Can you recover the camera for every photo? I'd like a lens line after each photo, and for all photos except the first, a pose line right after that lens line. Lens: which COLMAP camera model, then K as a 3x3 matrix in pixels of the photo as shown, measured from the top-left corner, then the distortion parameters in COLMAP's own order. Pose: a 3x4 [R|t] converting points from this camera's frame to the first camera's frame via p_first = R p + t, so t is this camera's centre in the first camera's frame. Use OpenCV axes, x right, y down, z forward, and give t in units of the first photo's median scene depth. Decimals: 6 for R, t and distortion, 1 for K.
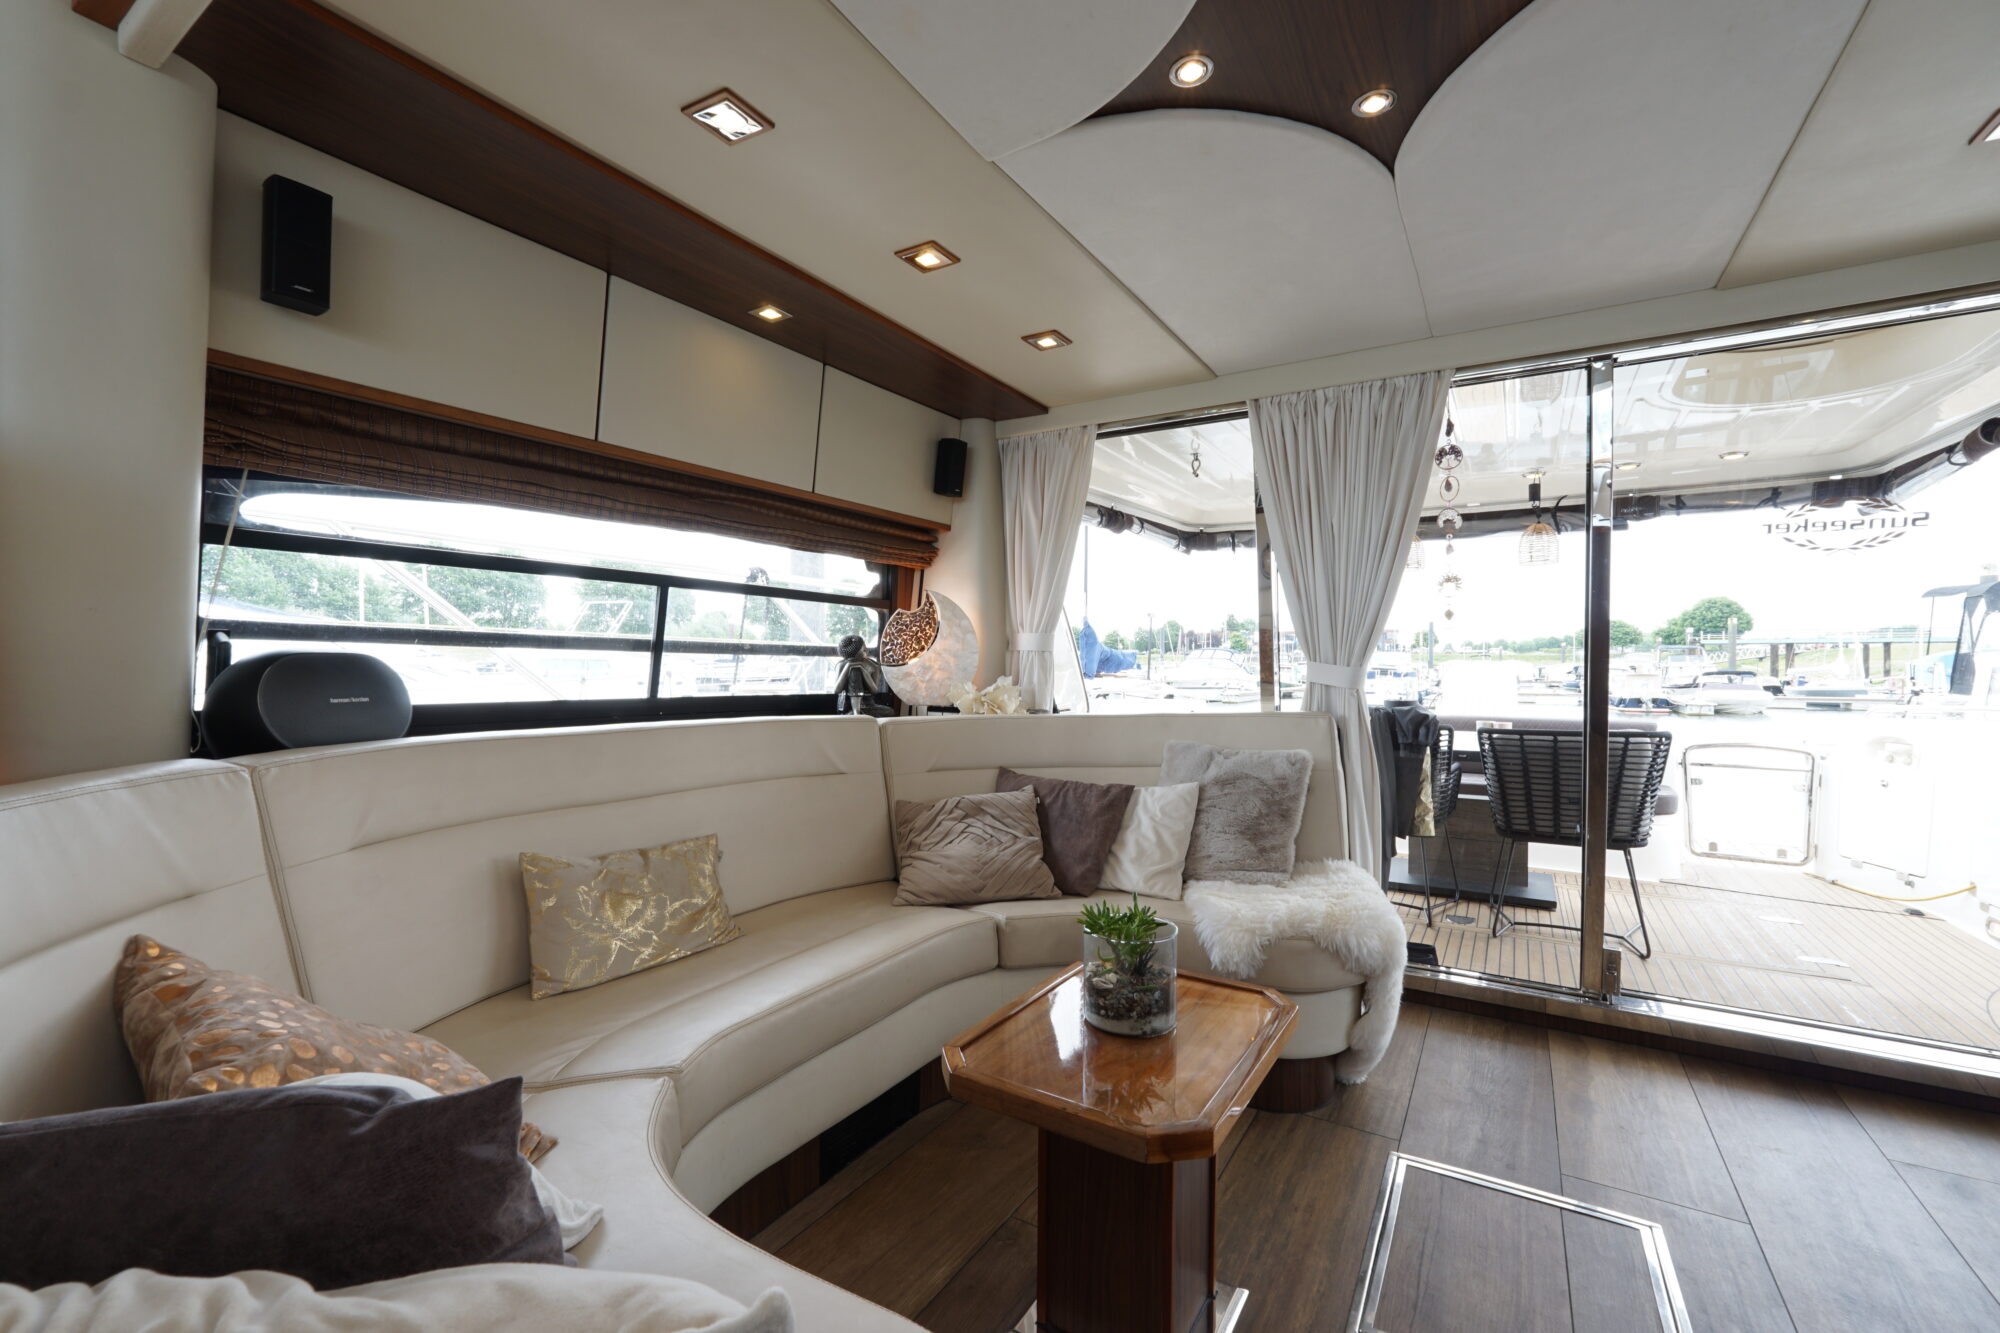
lens RADIAL K [[840.9, 0, 997.0], [0, 840.9, 666.7], [0, 0, 1]] dist [-0.019774, 0.007994]
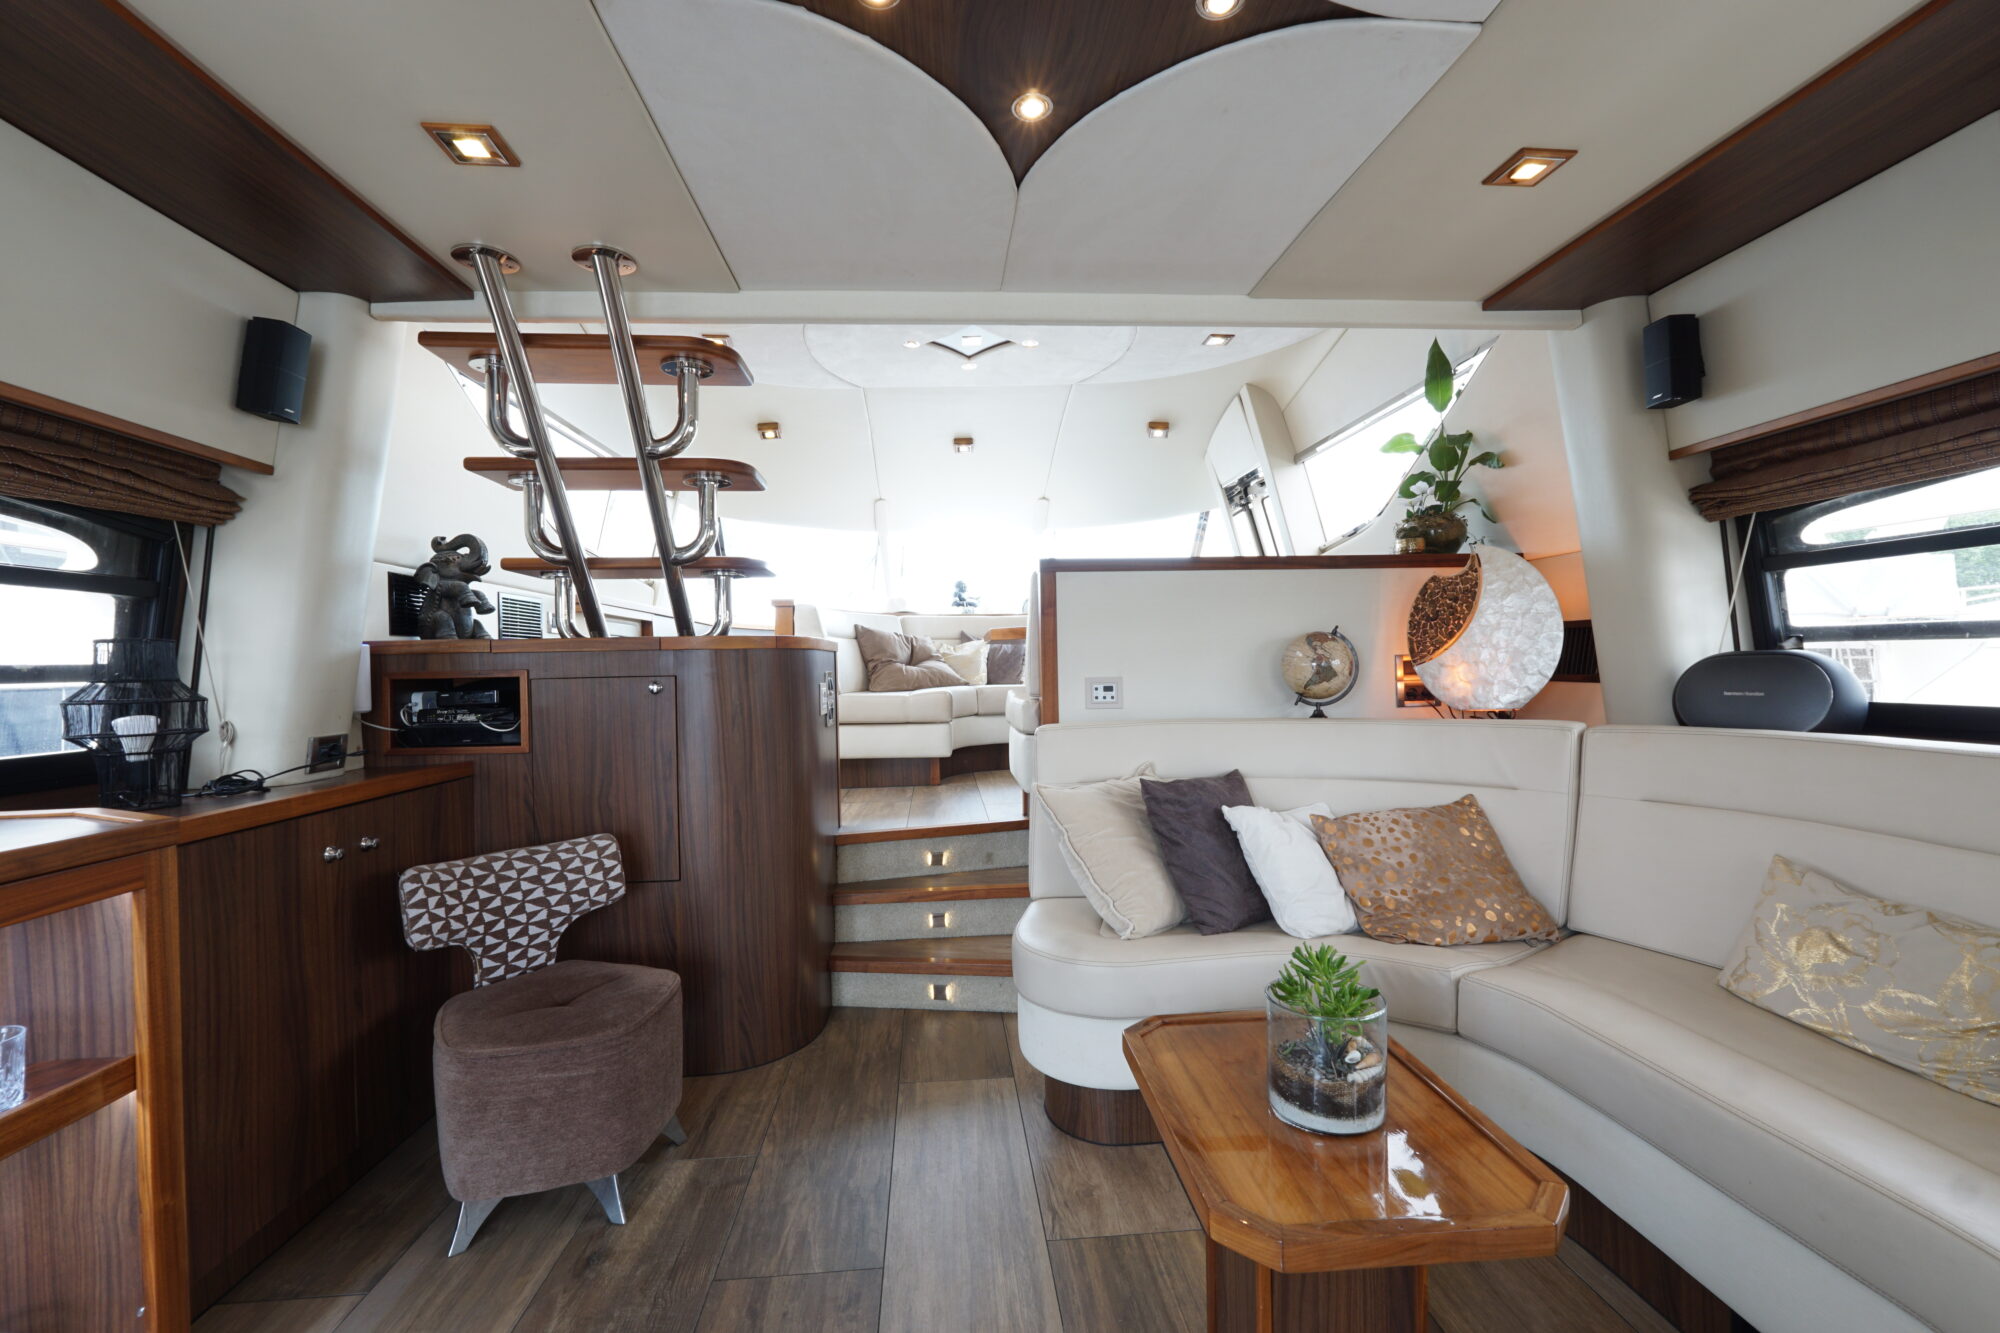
lens RADIAL K [[843.2, 0, 997.0], [0, 843.2, 663.2], [0, 0, 1]] dist [-0.016200, 0.007734]
pose [[-0.811824, 0.010763, -0.583803, 0.507087], [0.017462, 0.999830, -0.005850, -0.009167], [0.583641, -0.014944, -0.811874, 0.837982]]
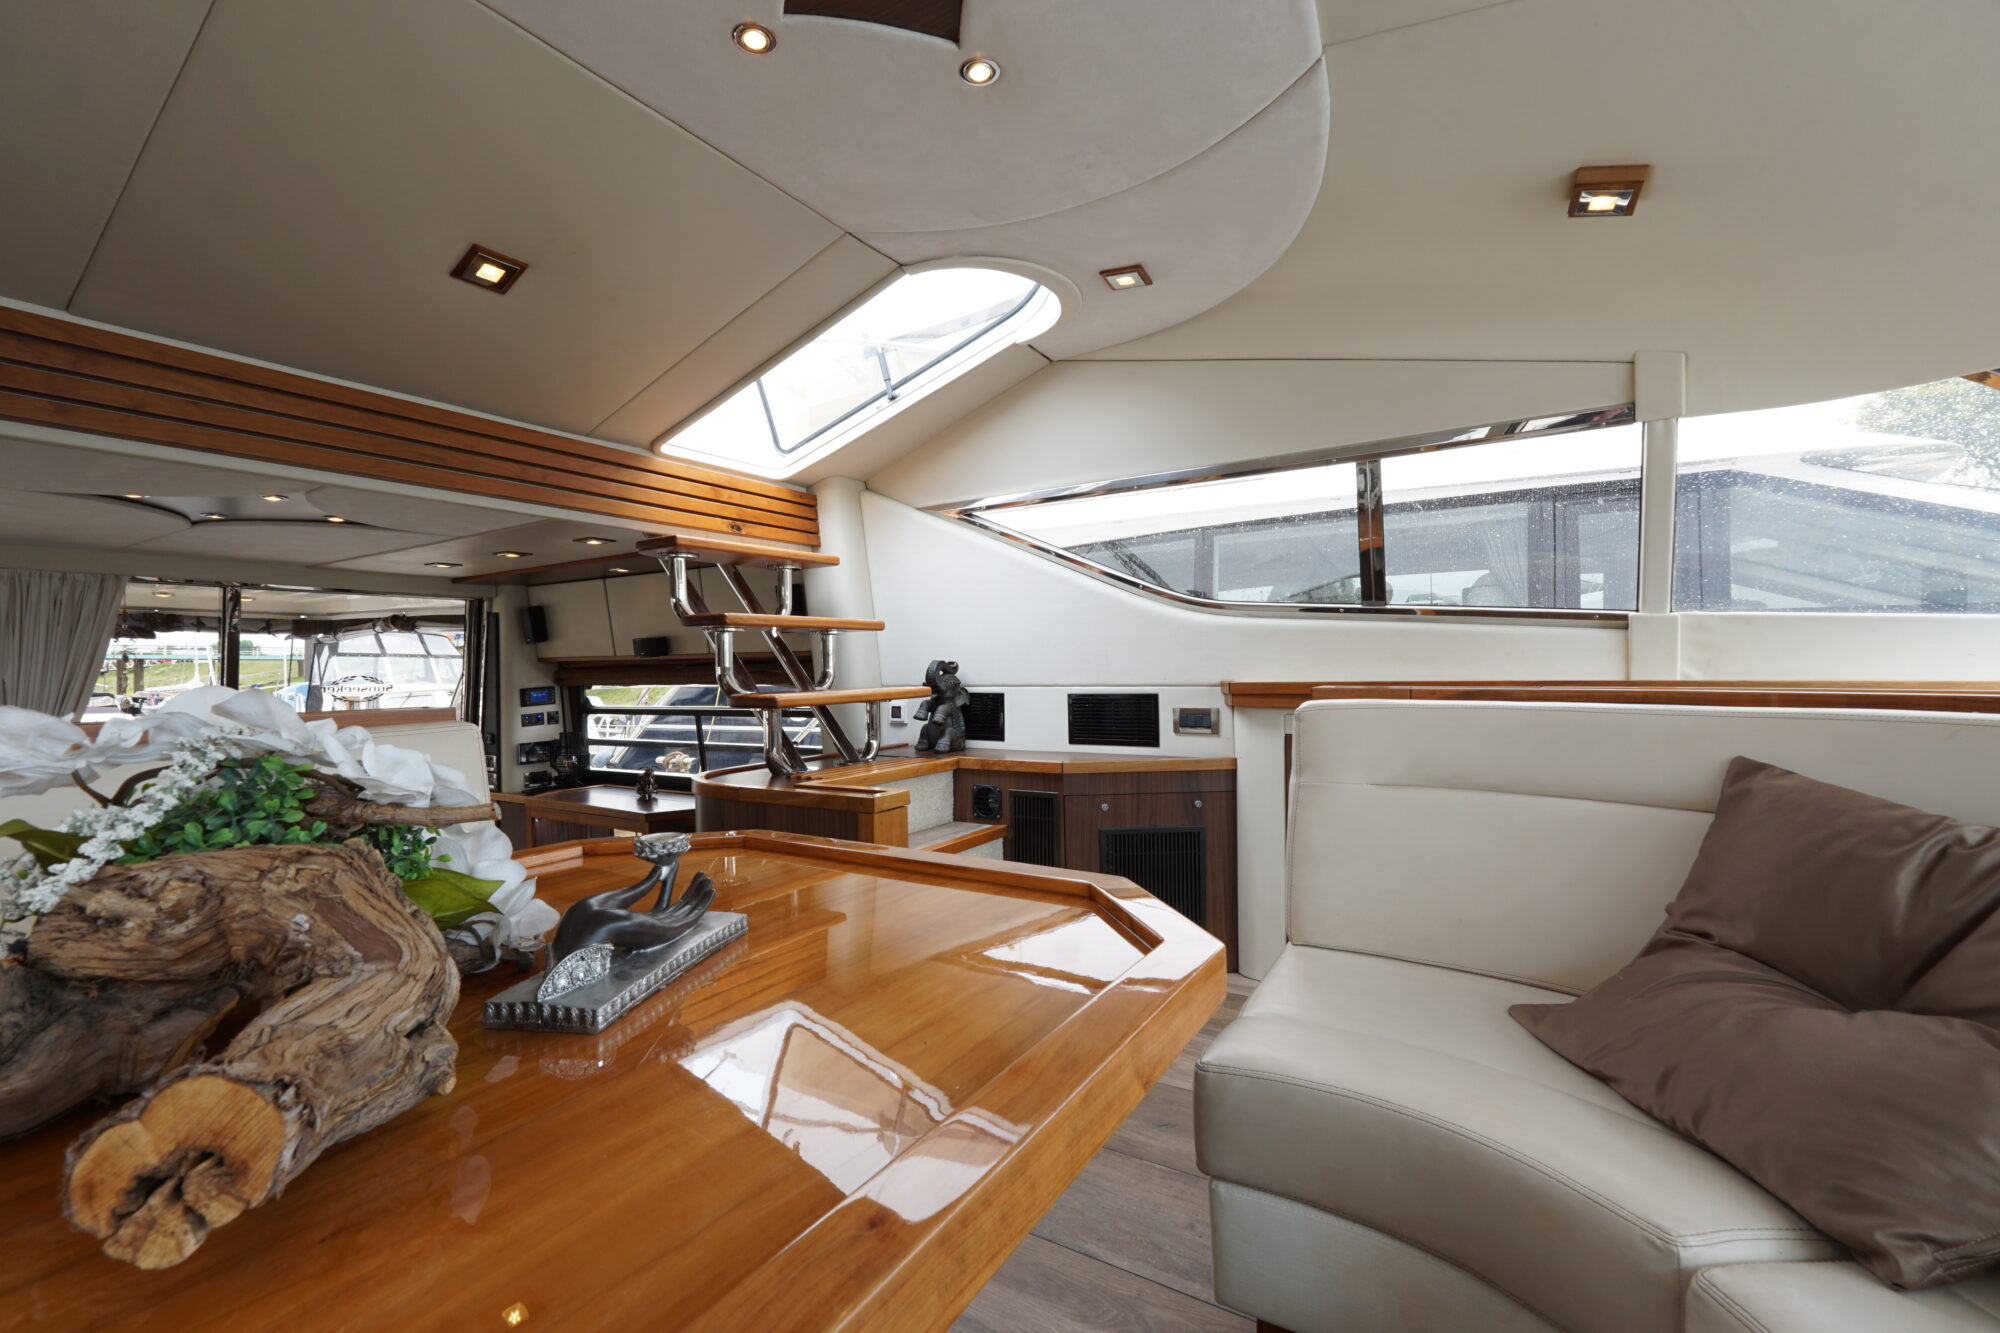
lens RADIAL K [[837.9, 0, 994.5], [0, 837.9, 667.5], [0, 0, 1]] dist [-0.018847, 0.007828]
pose [[0.000869, -0.005363, 0.999985, -0.819160], [0.015470, 0.999866, 0.005349, -0.179214], [-0.999880, 0.015465, 0.000951, -0.440771]]
